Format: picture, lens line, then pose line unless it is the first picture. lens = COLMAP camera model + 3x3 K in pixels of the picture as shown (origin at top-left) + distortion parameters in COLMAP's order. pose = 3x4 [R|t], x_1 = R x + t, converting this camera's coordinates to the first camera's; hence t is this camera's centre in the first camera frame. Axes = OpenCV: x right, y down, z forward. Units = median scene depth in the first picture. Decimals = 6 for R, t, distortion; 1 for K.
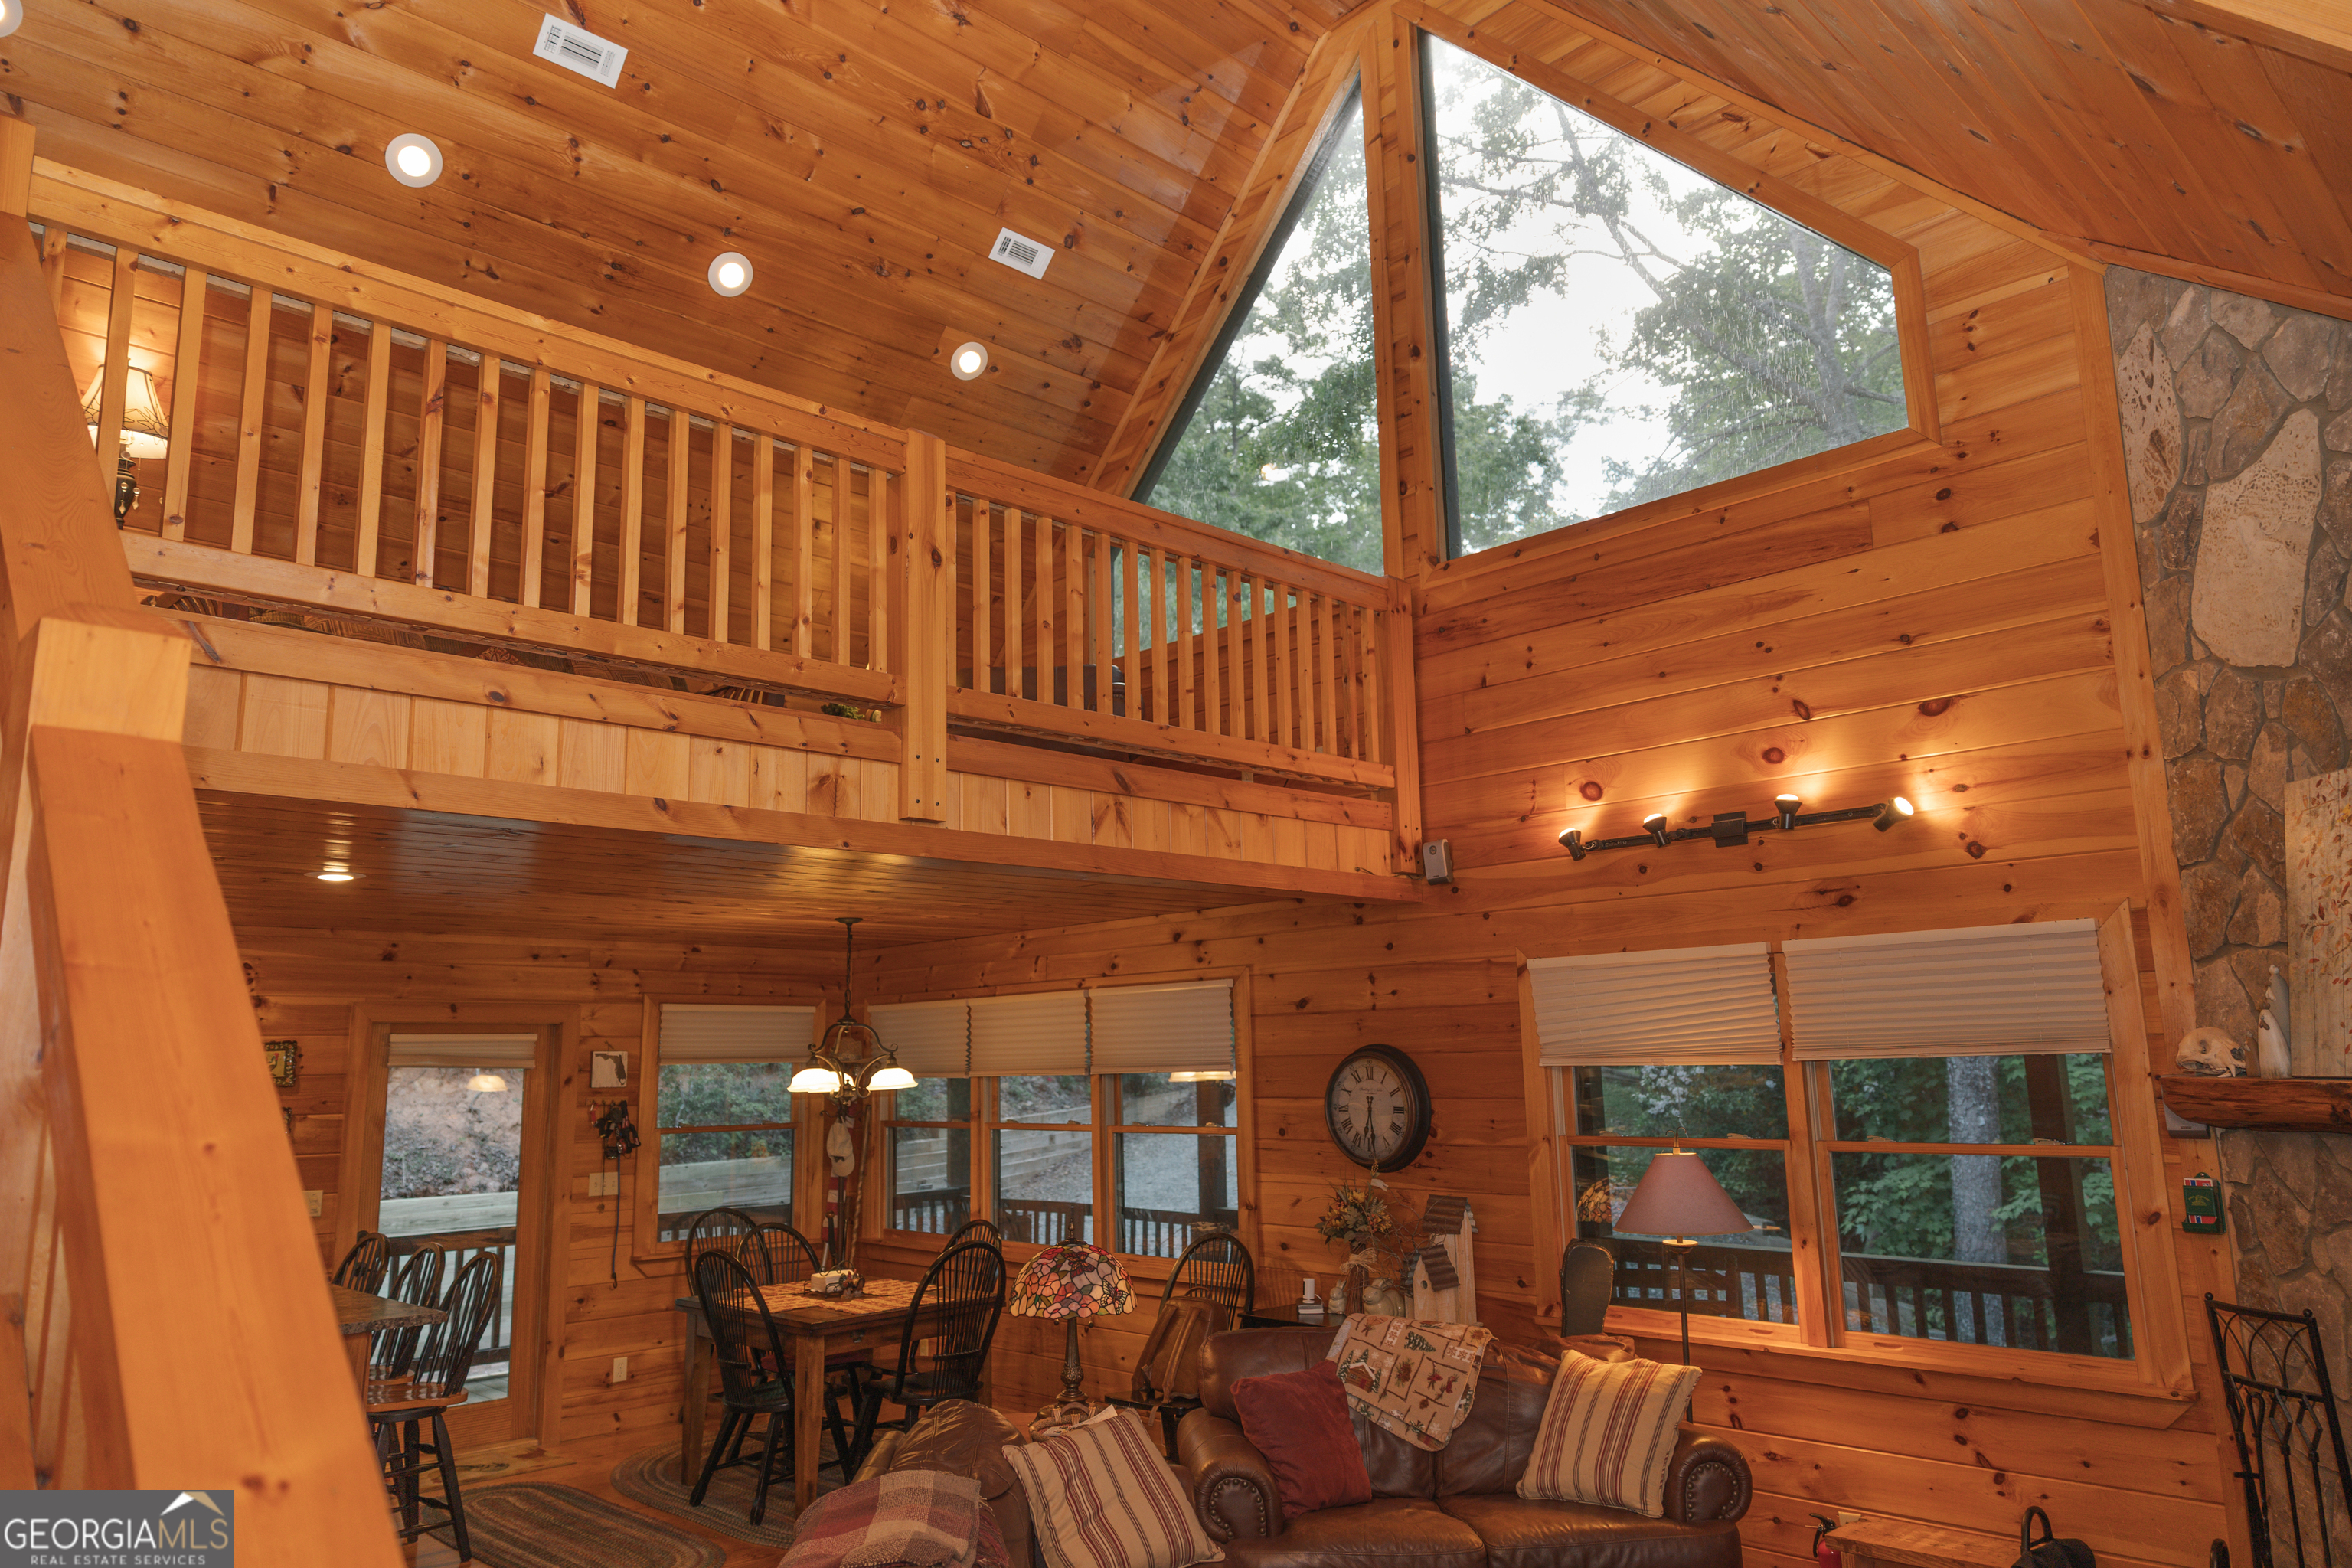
lens RADIAL K [[1571.3, 0, 1172.8], [0, 1571.3, 782.1], [0, 0, 1]] dist [-0.002000, 0.006463]
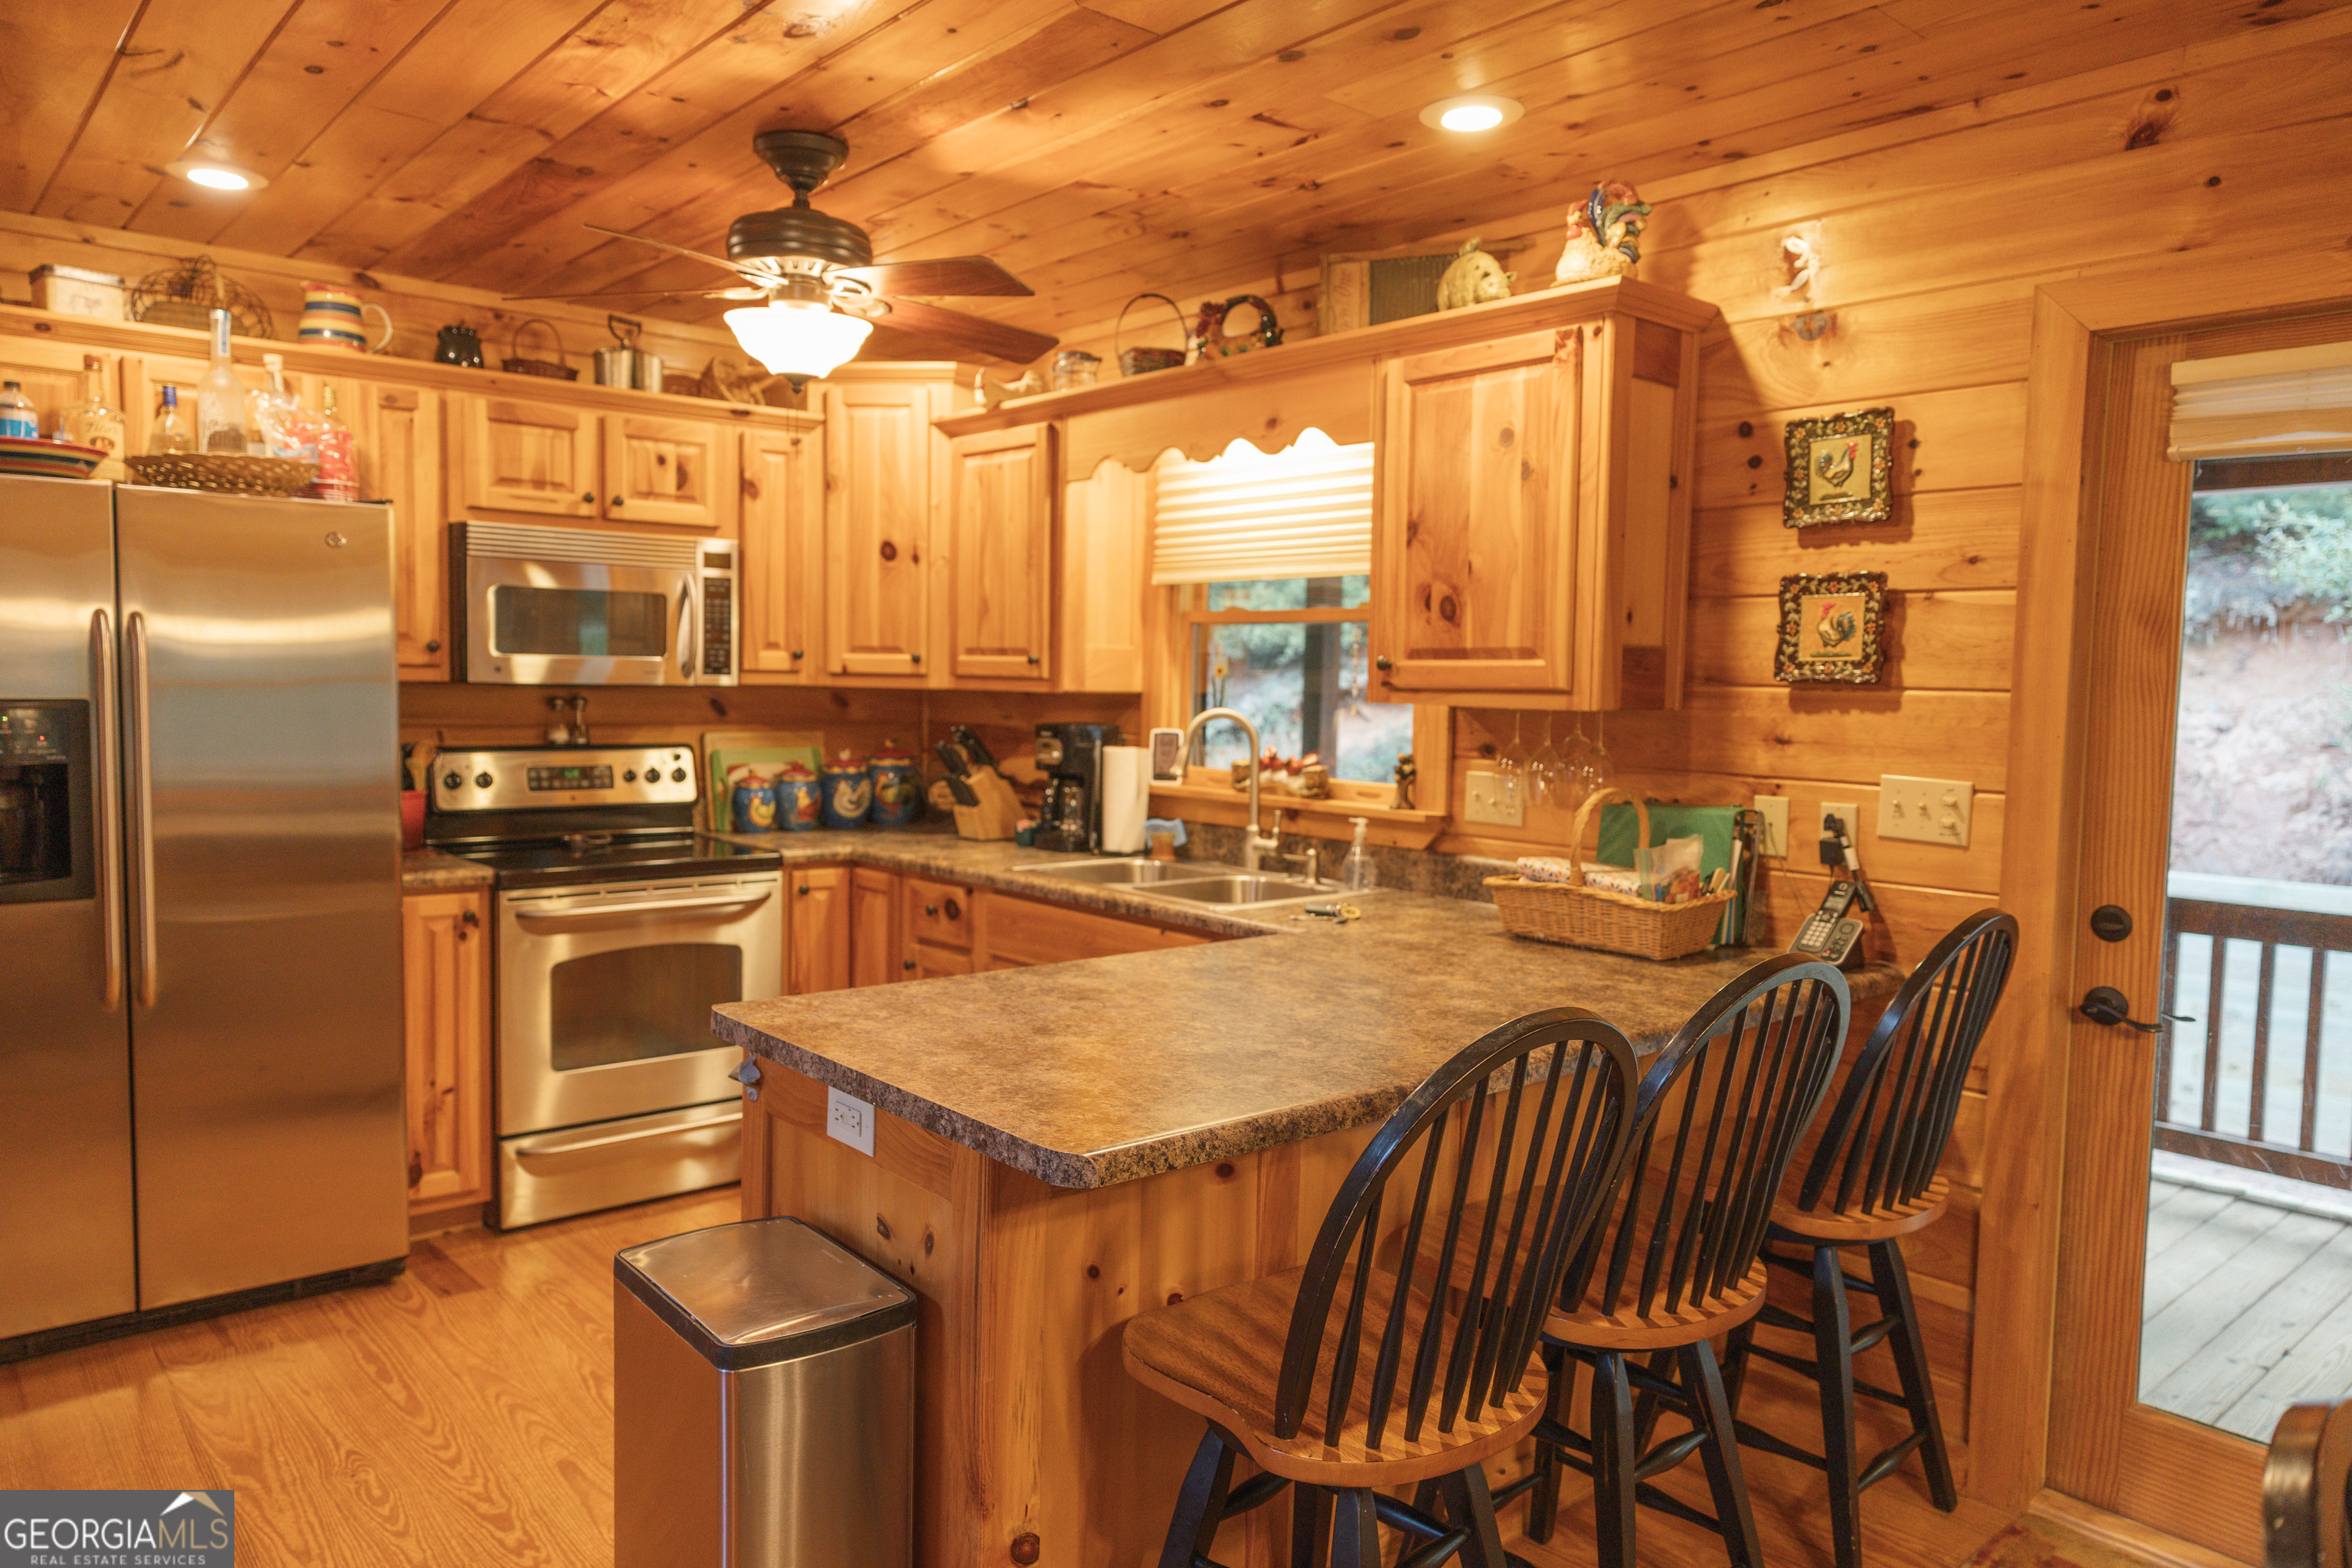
lens RADIAL K [[1569.0, 0, 1173.5], [0, 1569.0, 782.6], [0, 0, 1]] dist [-0.000259, 0.005797]
pose [[-0.054452, 0.088391, -0.994596, -0.165538], [0.158339, 0.984235, 0.078801, 0.227123], [0.985882, -0.153192, -0.067589, 0.955219]]
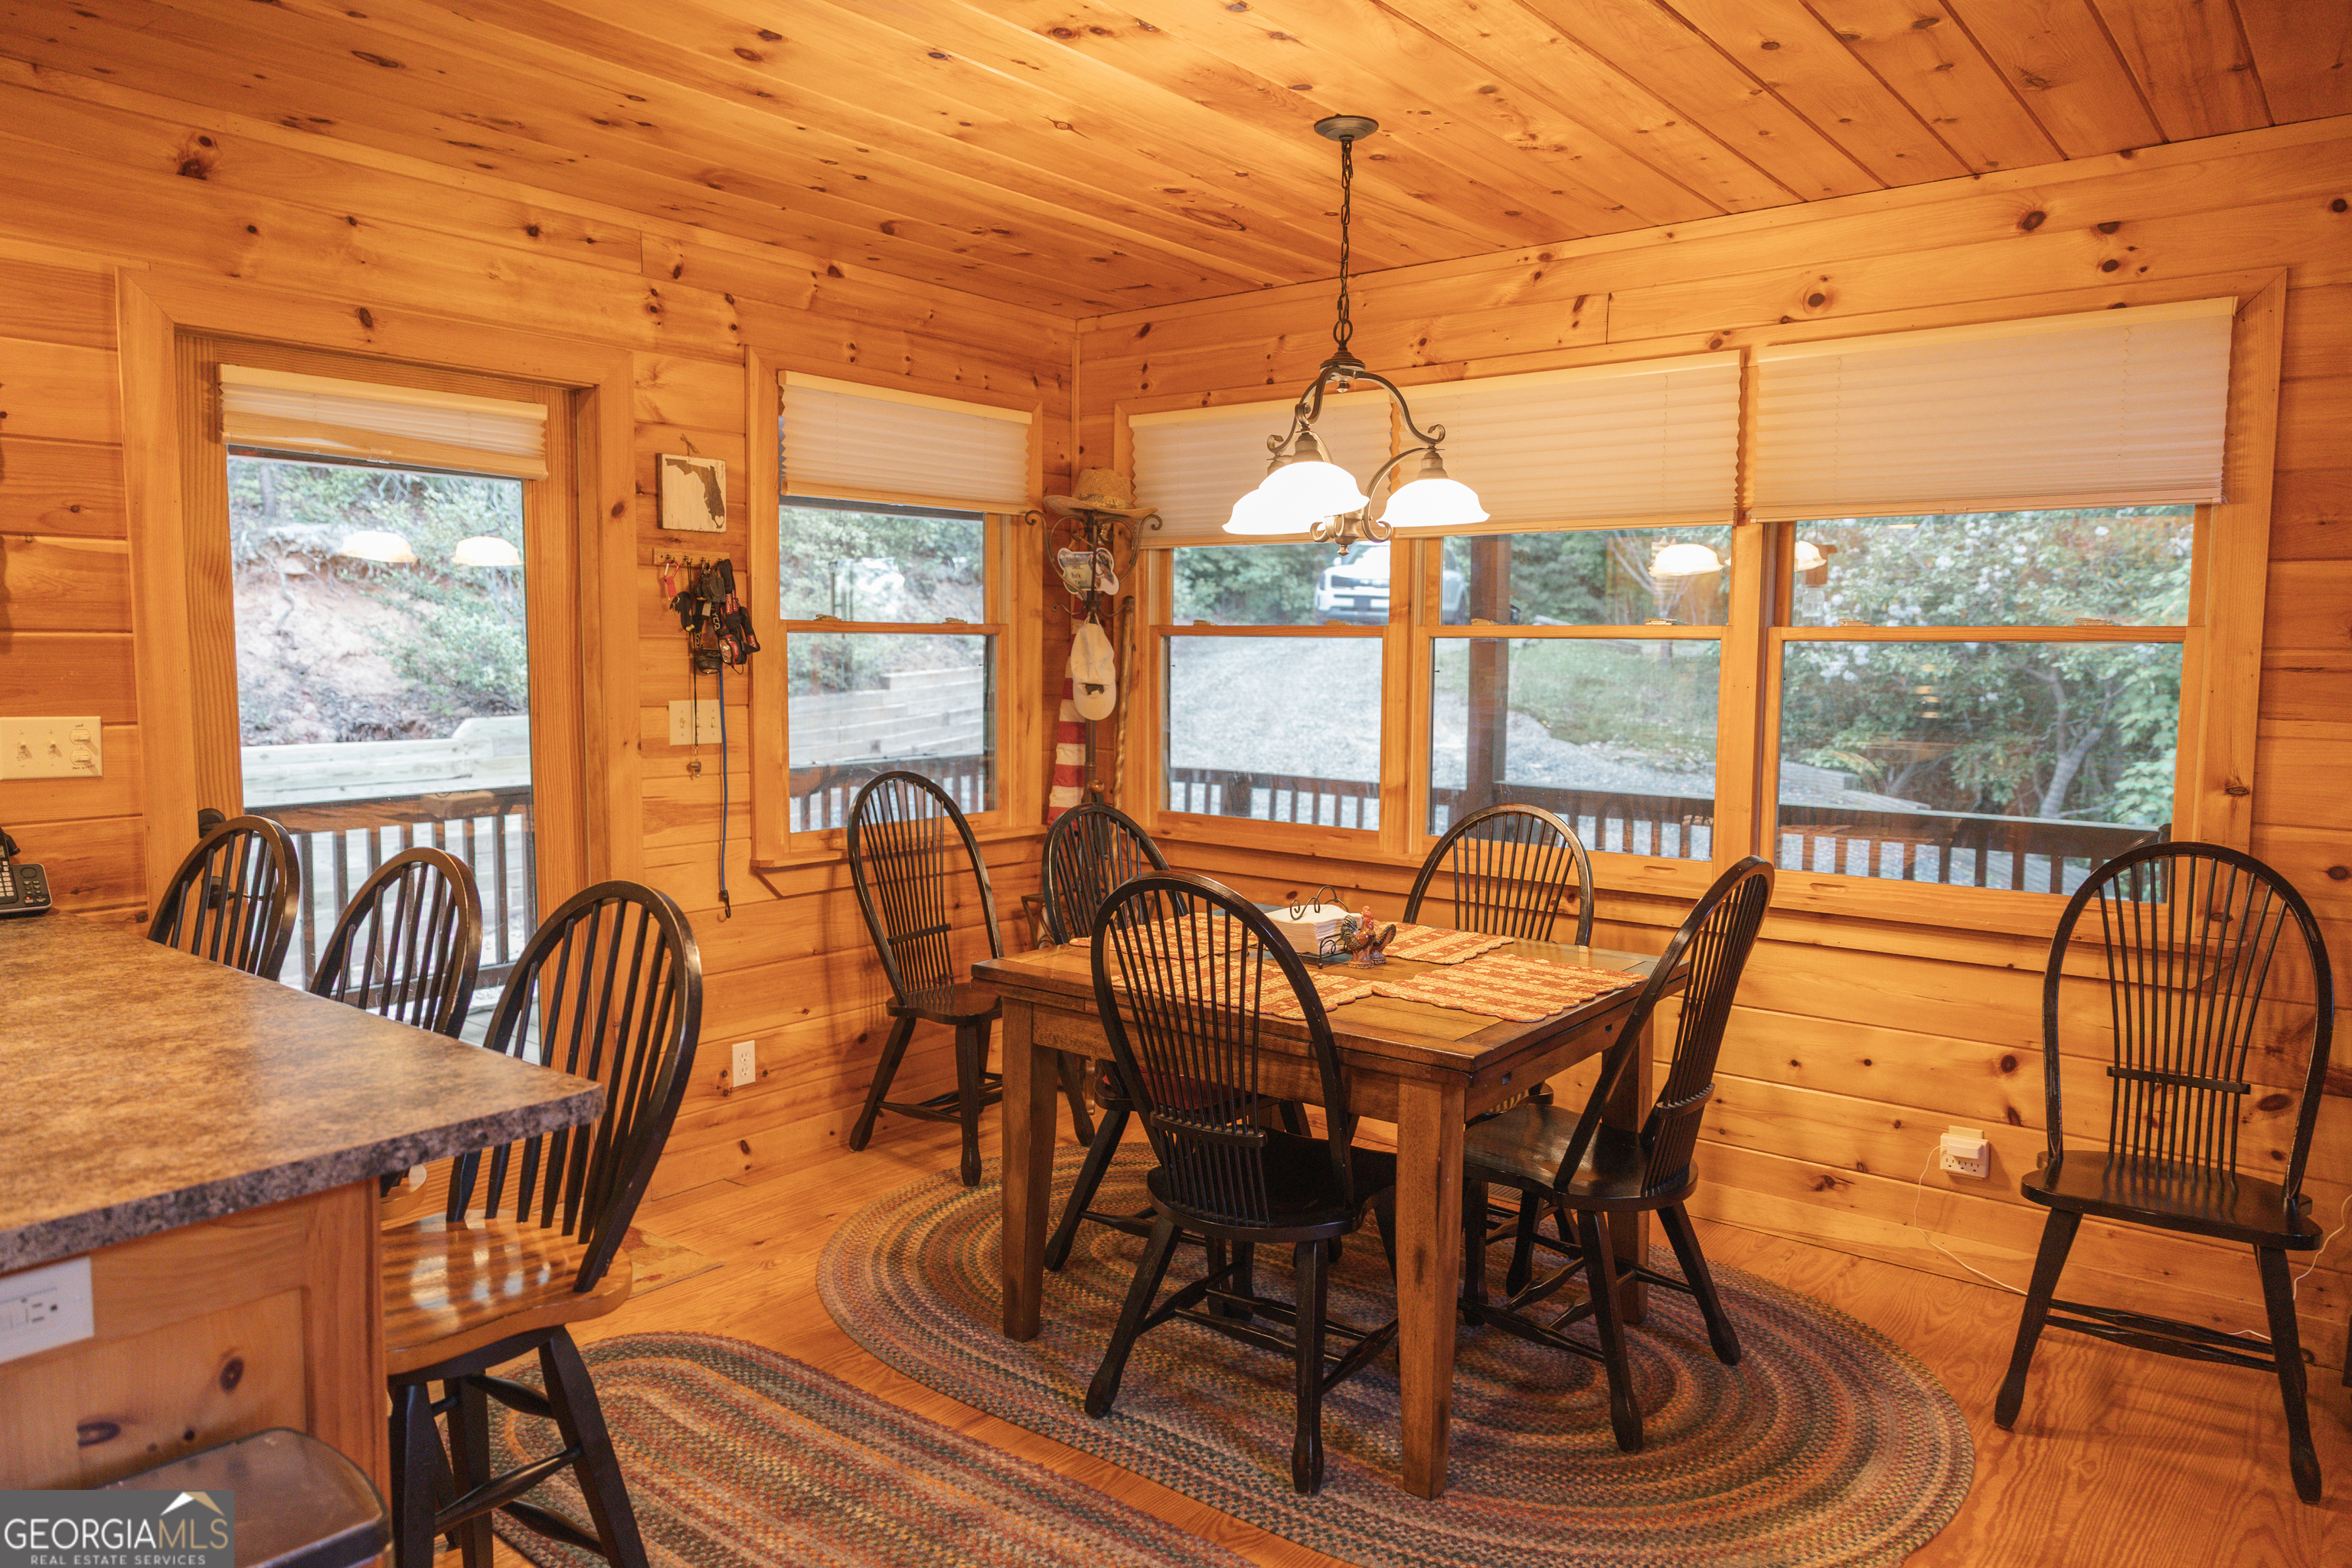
lens RADIAL K [[1571.3, 0, 1172.8], [0, 1571.3, 782.1], [0, 0, 1]] dist [-0.002000, 0.006463]
pose [[0.991185, 0.015276, 0.131604, -0.357977], [-0.049637, 0.963797, 0.261977, 0.174793], [-0.122837, -0.266200, 0.956059, 0.641602]]
